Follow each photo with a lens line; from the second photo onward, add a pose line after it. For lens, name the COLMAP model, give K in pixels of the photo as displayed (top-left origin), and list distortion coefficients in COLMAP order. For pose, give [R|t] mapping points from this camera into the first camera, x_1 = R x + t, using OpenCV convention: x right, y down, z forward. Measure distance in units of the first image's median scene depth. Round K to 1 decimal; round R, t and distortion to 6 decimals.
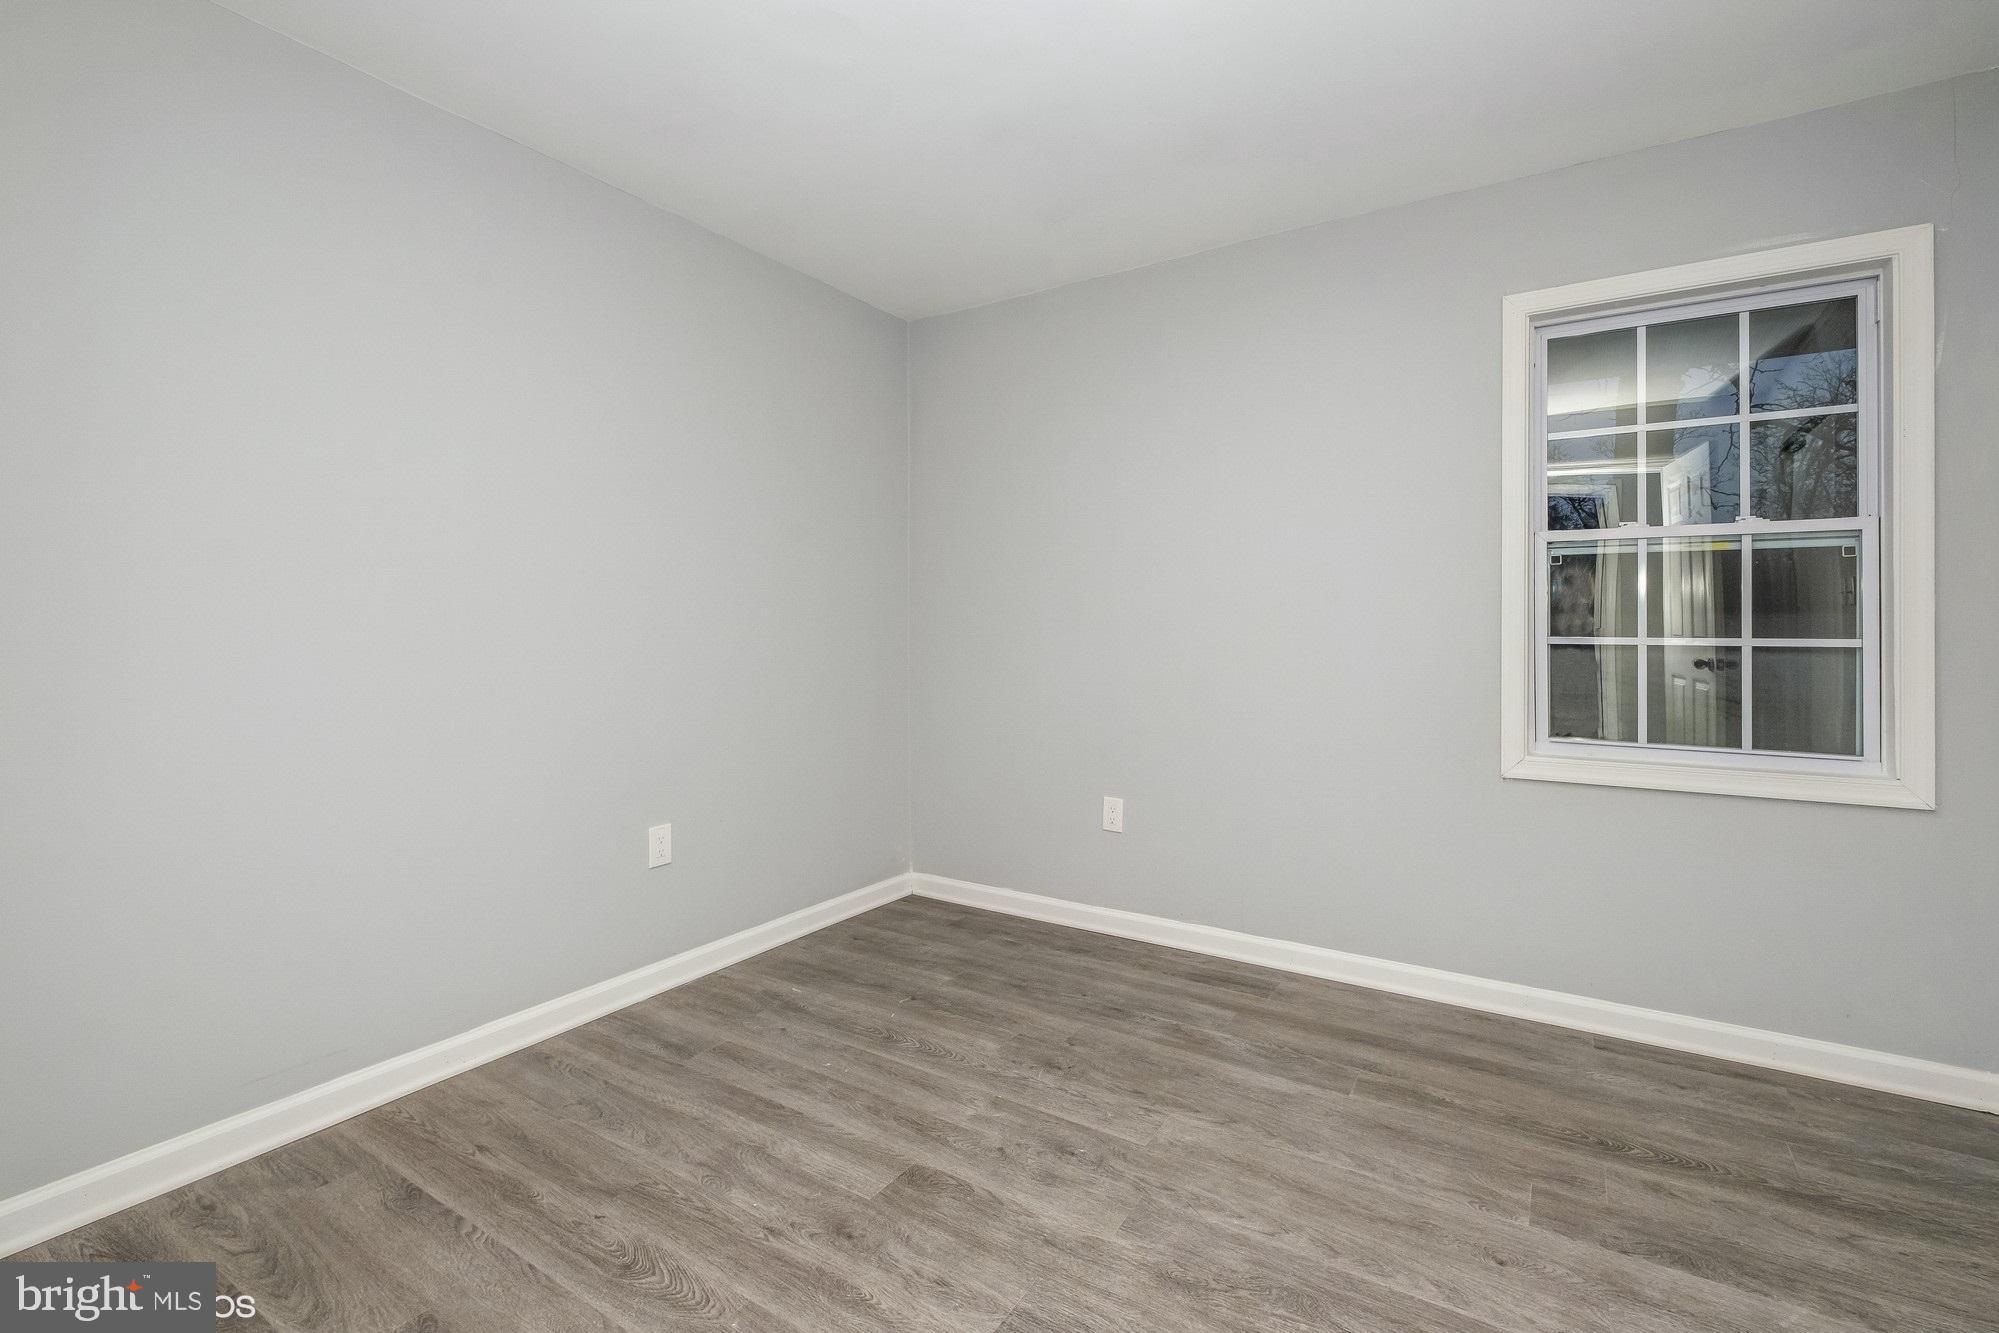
lens RADIAL K [[888.5, 0, 1017.9], [0, 888.5, 635.2], [0, 0, 1]] dist [0.009824, -0.007845]
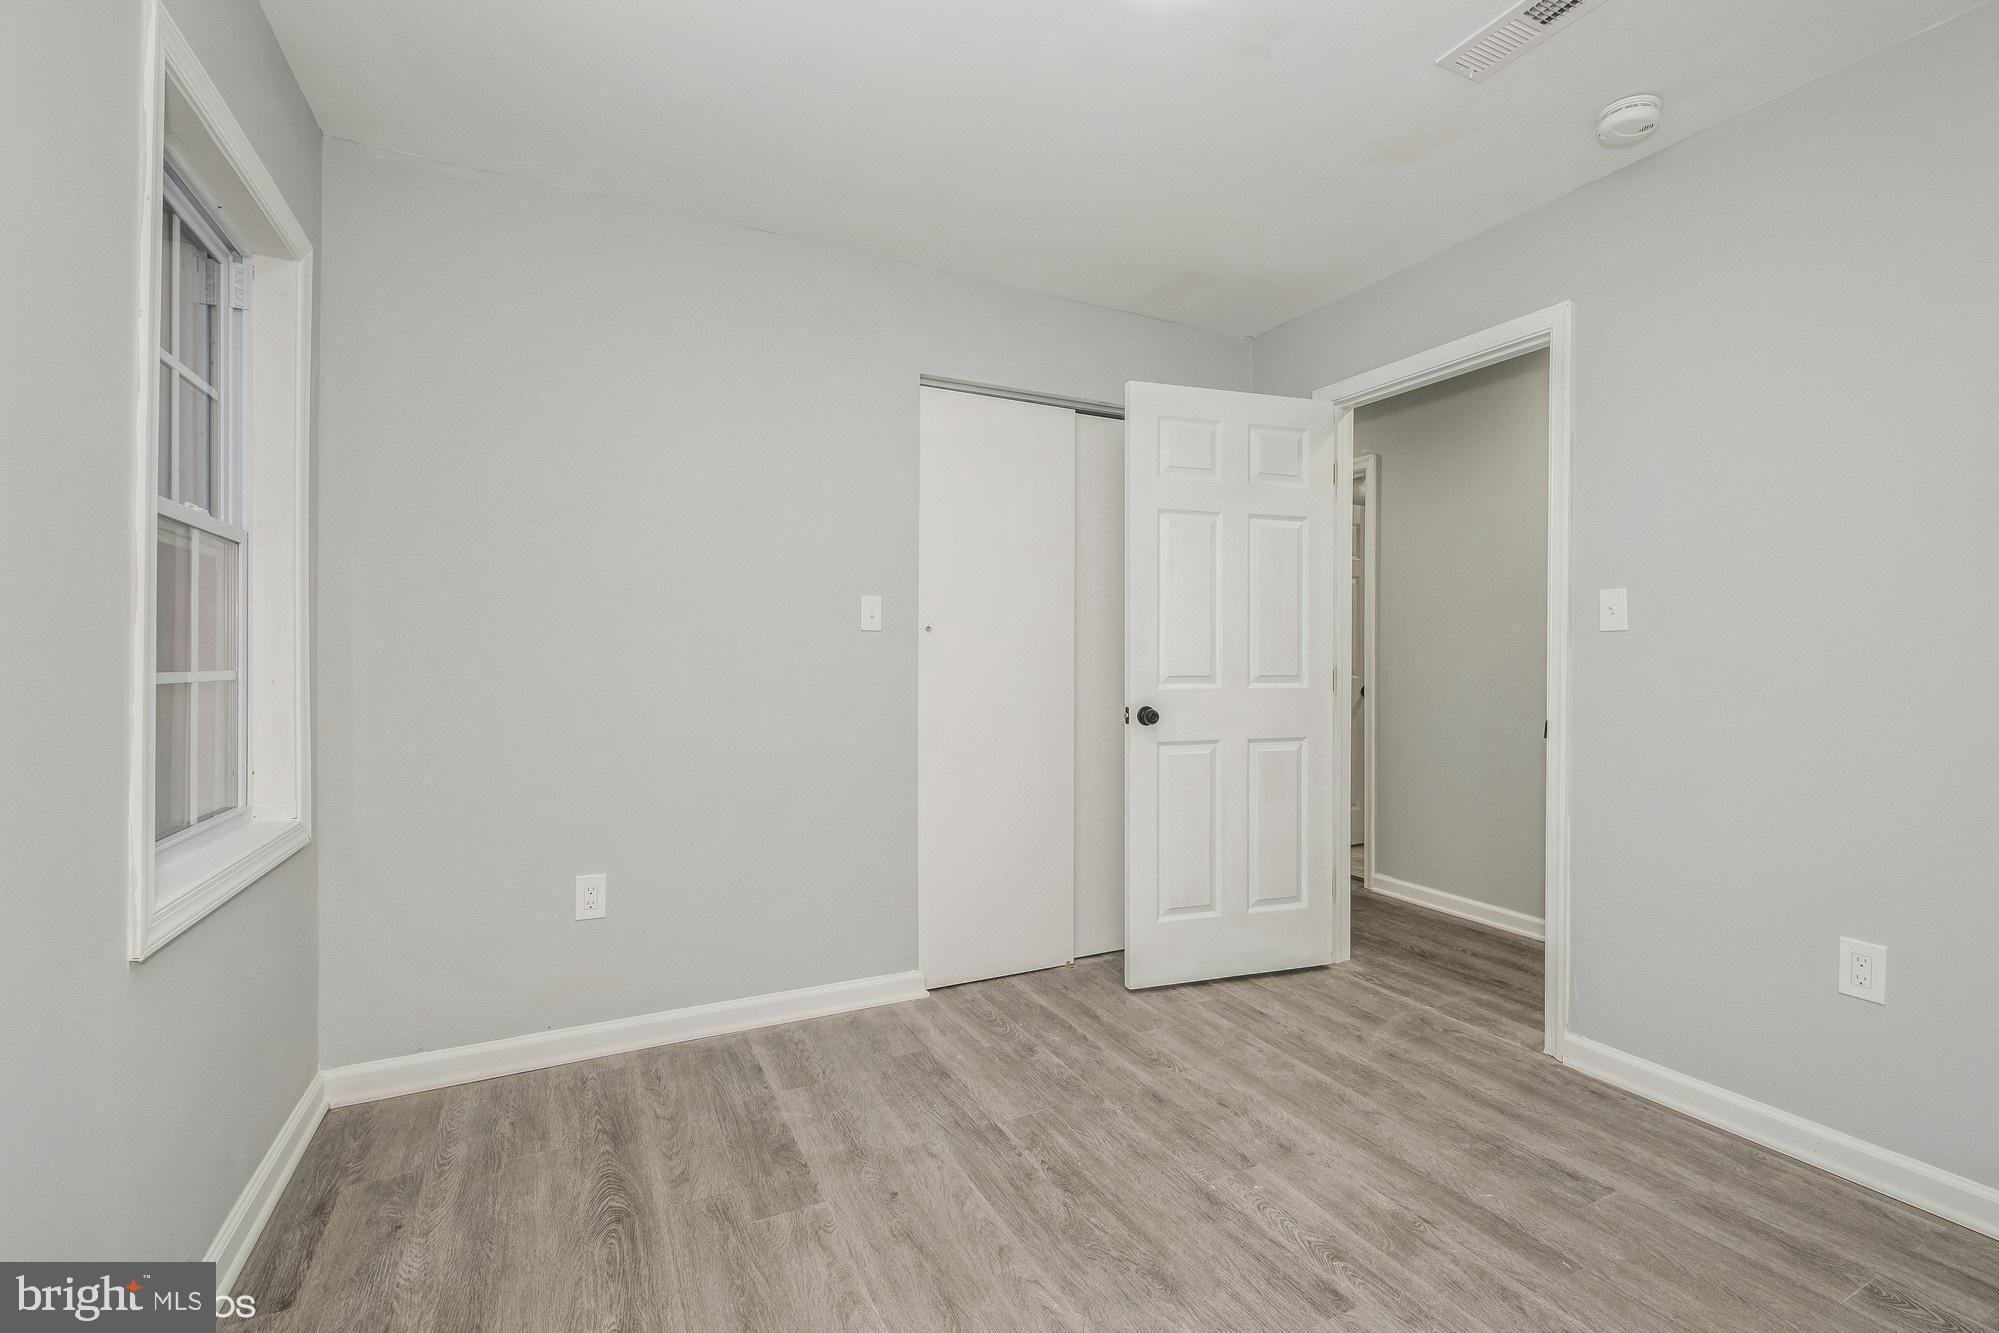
lens RADIAL K [[888.5, 0, 1017.9], [0, 888.5, 635.2], [0, 0, 1]] dist [0.009824, -0.007845]
pose [[-0.860784, 0.009925, 0.508874, -0.201425], [-0.000509, 0.999793, -0.020359, -0.016561], [-0.508970, -0.017784, -0.860600, 1.853866]]
